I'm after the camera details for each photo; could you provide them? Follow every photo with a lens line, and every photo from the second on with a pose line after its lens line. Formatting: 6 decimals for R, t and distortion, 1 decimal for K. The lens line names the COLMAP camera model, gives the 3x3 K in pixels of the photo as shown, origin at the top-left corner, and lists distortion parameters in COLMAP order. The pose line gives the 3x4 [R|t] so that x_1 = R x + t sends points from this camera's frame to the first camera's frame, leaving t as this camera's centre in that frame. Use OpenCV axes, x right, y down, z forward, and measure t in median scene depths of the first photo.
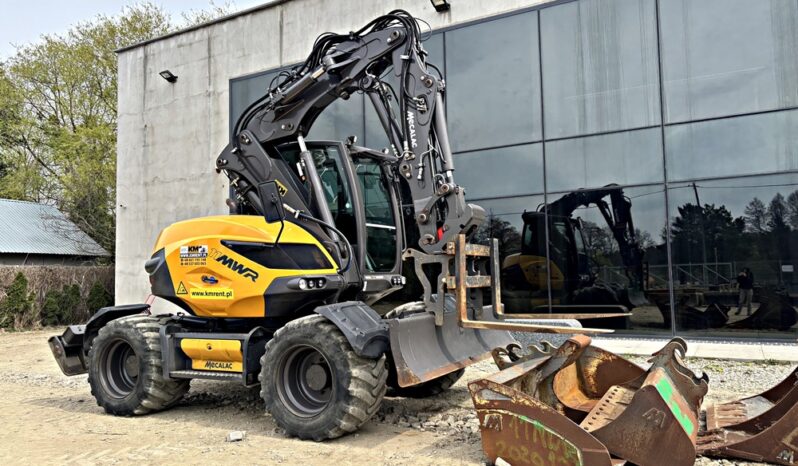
lens RADIAL K [[598.3, 0, 399.0], [0, 598.3, 233.0], [0, 0, 1]] dist [0.054438, -0.064575]
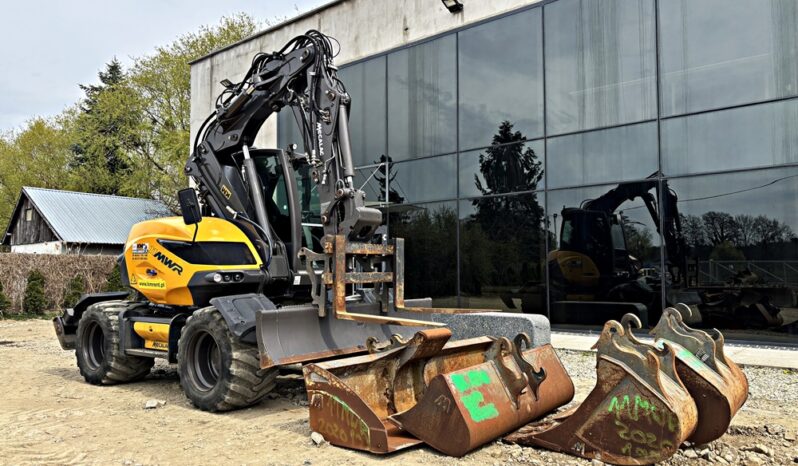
lens RADIAL K [[598.1, 0, 404.8], [0, 598.1, 239.6], [0, 0, 1]] dist [0.053627, -0.060669]
pose [[0.982630, 0.004631, -0.185519, 0.365301], [-0.000026, 0.999692, 0.024814, -0.014695], [0.185577, -0.024378, 0.982327, -0.057683]]
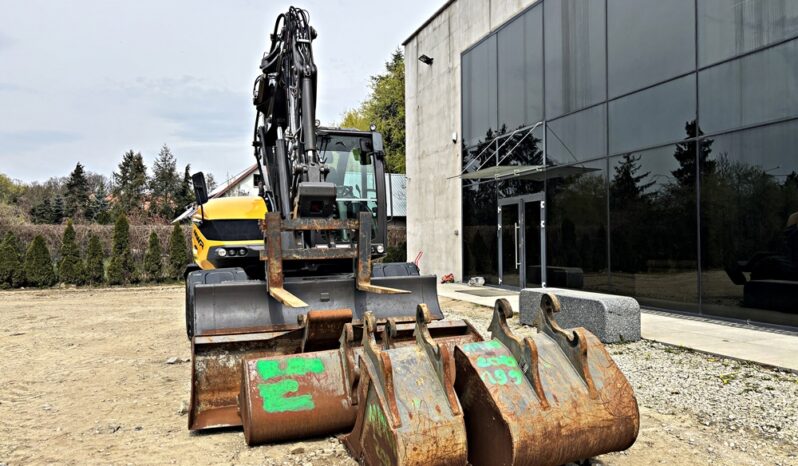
lens RADIAL K [[598.1, 0, 404.8], [0, 598.1, 239.6], [0, 0, 1]] dist [0.053627, -0.060669]
pose [[0.757221, 0.011014, -0.653066, 0.866926], [0.044971, 0.996606, 0.068951, -0.010778], [0.651609, -0.081580, 0.754155, 0.266300]]
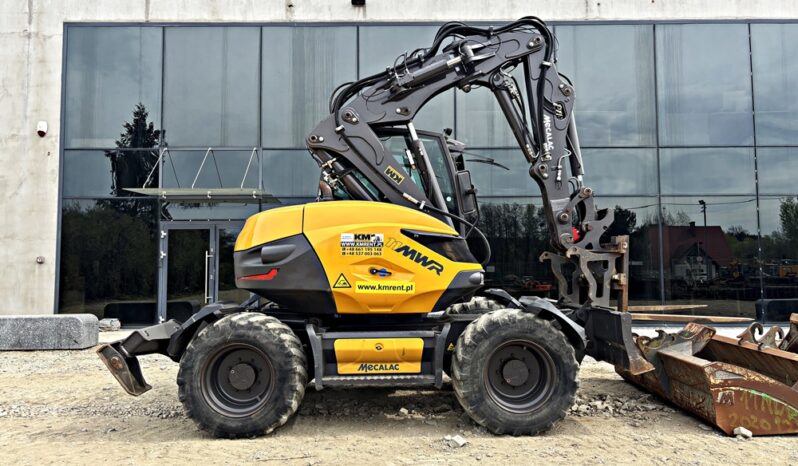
lens RADIAL K [[595.8, 0, 399.3], [0, 595.8, 230.4], [0, 0, 1]] dist [0.059725, -0.068240]
pose [[0.872497, 0.049255, 0.486131, -0.680447], [-0.049711, 0.998692, -0.011967, 0.023133], [-0.486085, -0.013725, 0.873804, 0.197278]]
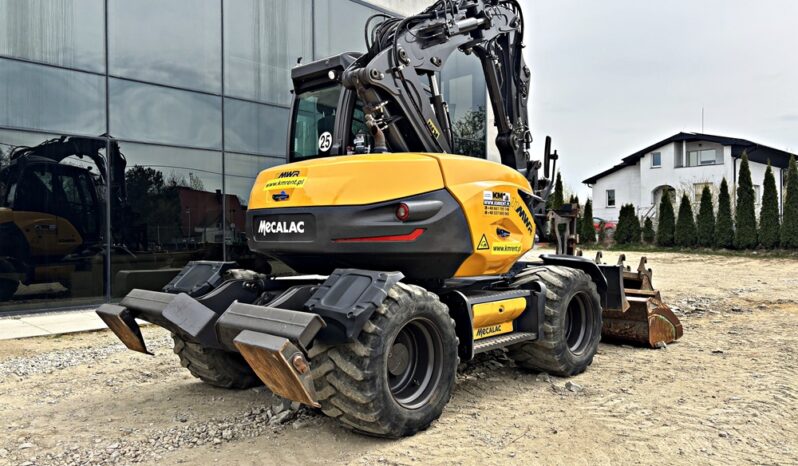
lens RADIAL K [[598.3, 0, 416.2], [0, 598.3, 232.8], [0, 0, 1]] dist [0.054999, -0.000114]
pose [[0.245316, 0.021545, 0.969204, -1.112302], [-0.072154, 0.997386, -0.003908, 0.084607], [-0.966754, -0.068973, 0.246230, 0.851626]]
